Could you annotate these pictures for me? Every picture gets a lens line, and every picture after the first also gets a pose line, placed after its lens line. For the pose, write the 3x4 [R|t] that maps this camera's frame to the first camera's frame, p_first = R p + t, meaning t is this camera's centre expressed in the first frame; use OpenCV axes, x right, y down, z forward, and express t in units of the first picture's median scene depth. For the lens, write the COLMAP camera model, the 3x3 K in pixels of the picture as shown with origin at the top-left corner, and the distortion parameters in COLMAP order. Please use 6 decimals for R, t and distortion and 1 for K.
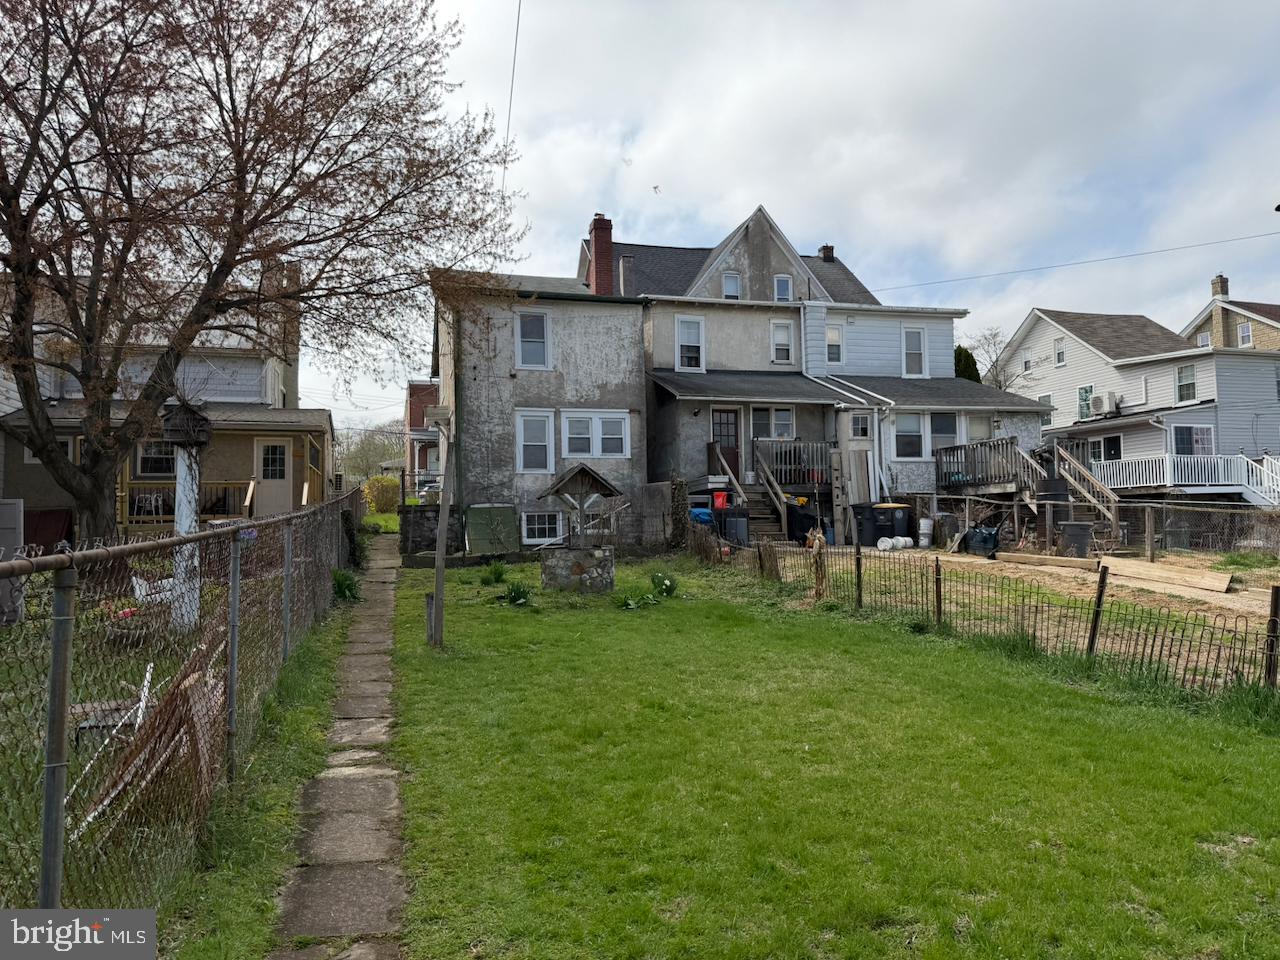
lens RADIAL K [[887.6, 0, 640.0], [0, 887.6, 480.0], [0, 0, 1]] dist [0.141013, -0.217868]
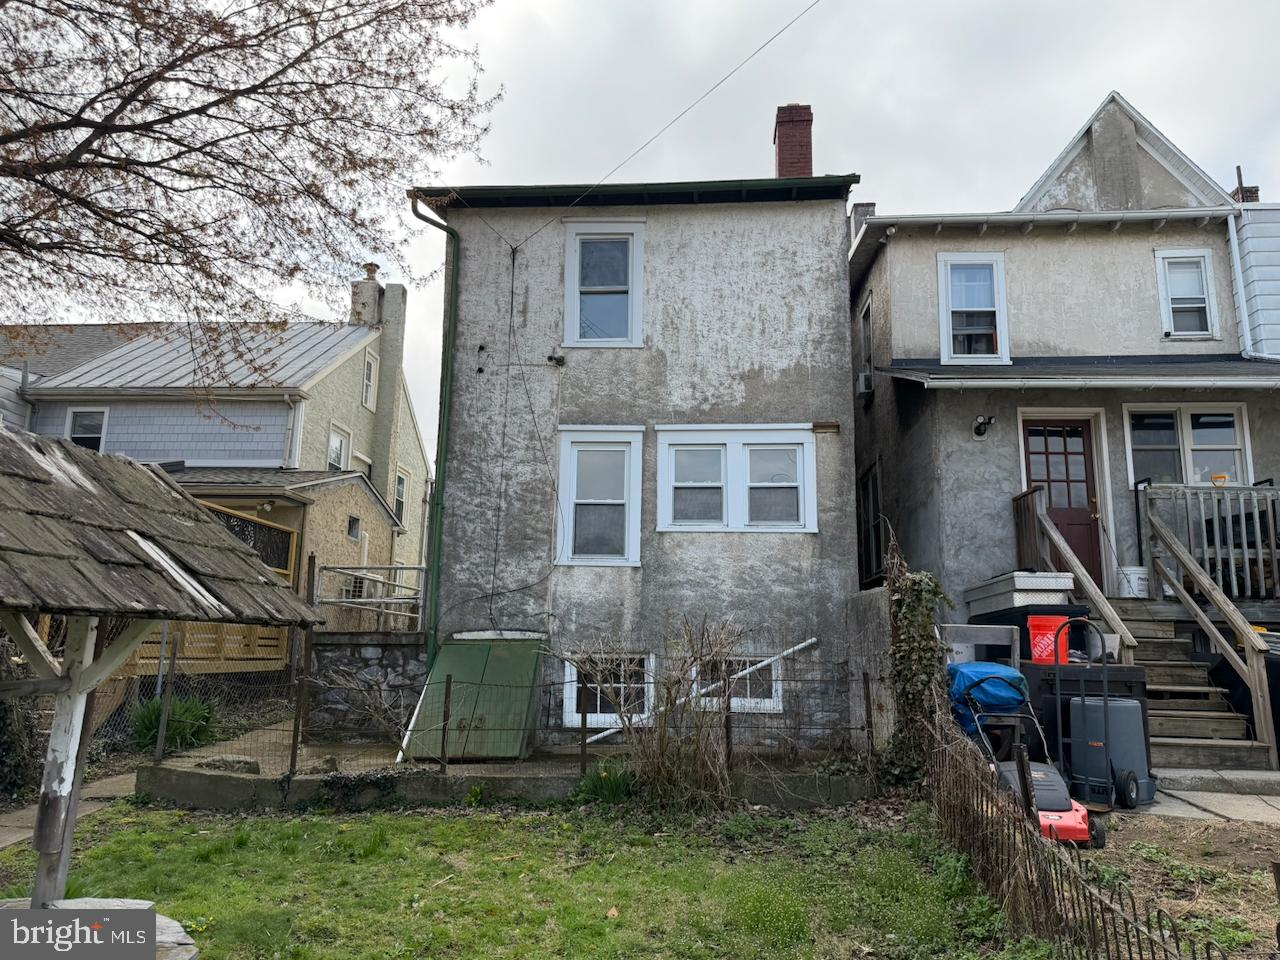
lens RADIAL K [[887.6, 0, 640.0], [0, 887.6, 480.0], [0, 0, 1]] dist [0.141013, -0.217868]
pose [[0.939116, -0.033136, -0.341999, 0.059204], [-0.012876, 0.991246, -0.131397, 0.008625], [0.343359, 0.127800, 0.930469, 0.567709]]
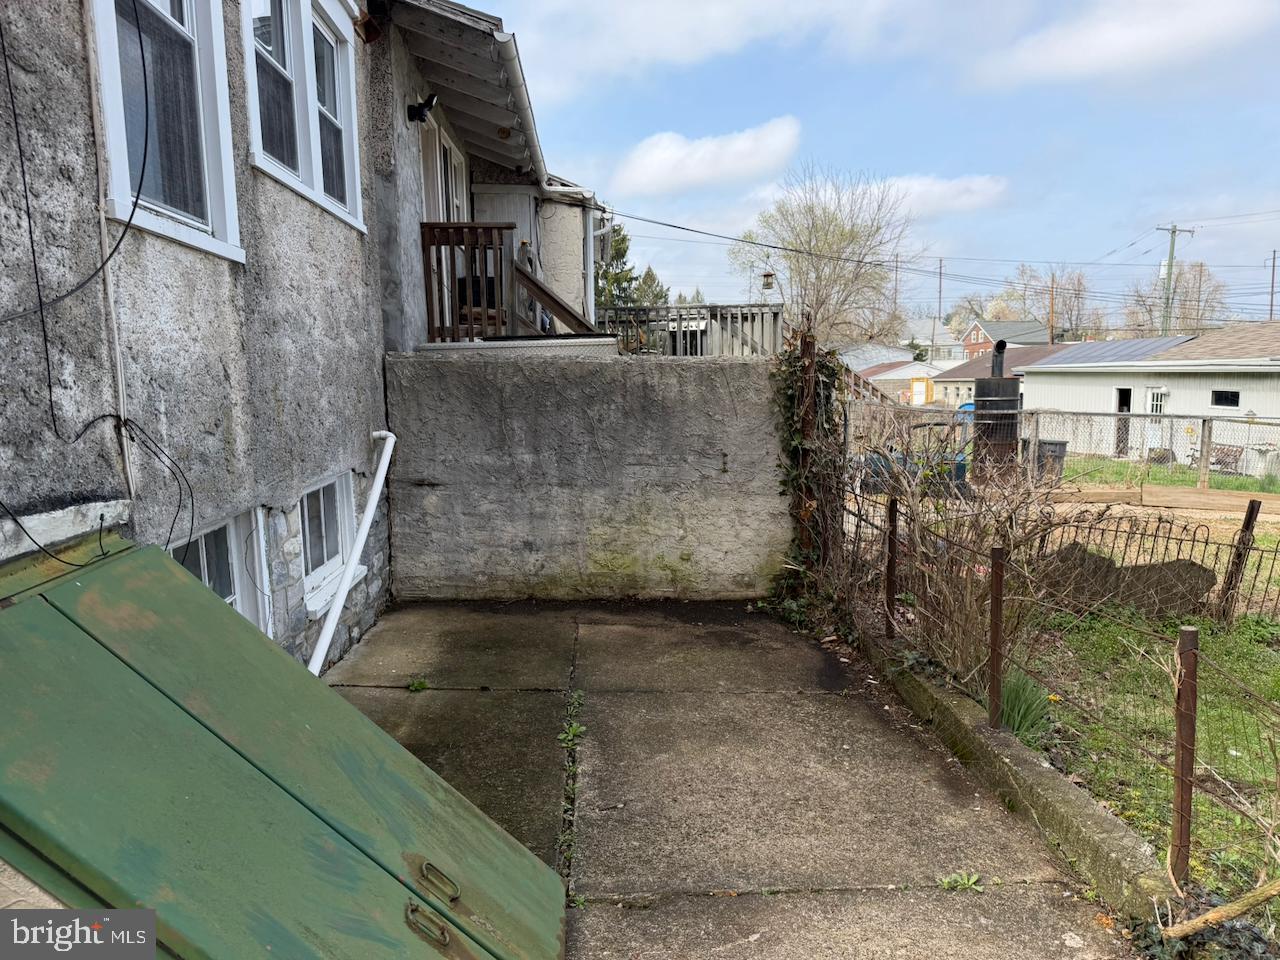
lens RADIAL K [[887.6, 0, 640.0], [0, 887.6, 480.0], [0, 0, 1]] dist [0.141013, -0.217868]
pose [[0.240111, -0.100386, 0.965541, -0.227319], [-0.041866, 0.992642, 0.113614, 0.008955], [-0.969842, -0.067703, 0.234141, 0.885454]]
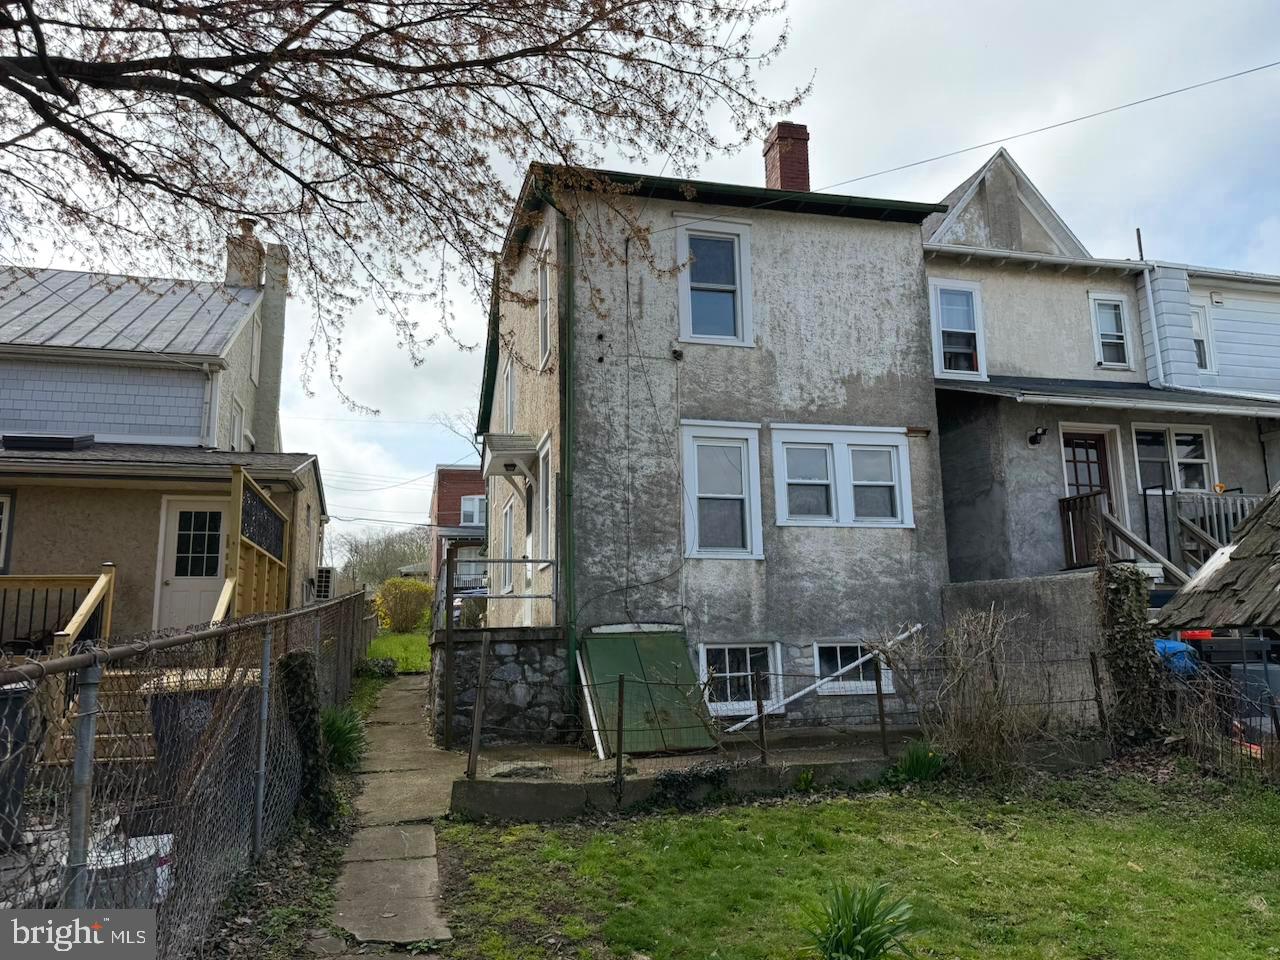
lens RADIAL K [[892.2, 0, 629.5], [0, 892.2, 485.3], [0, 0, 1]] dist [0.151163, -0.273414]
pose [[0.999444, -0.005591, -0.032861, -0.149424], [0.001754, 0.993287, -0.115661, 0.008559], [0.033287, 0.115539, 0.992745, 0.518043]]
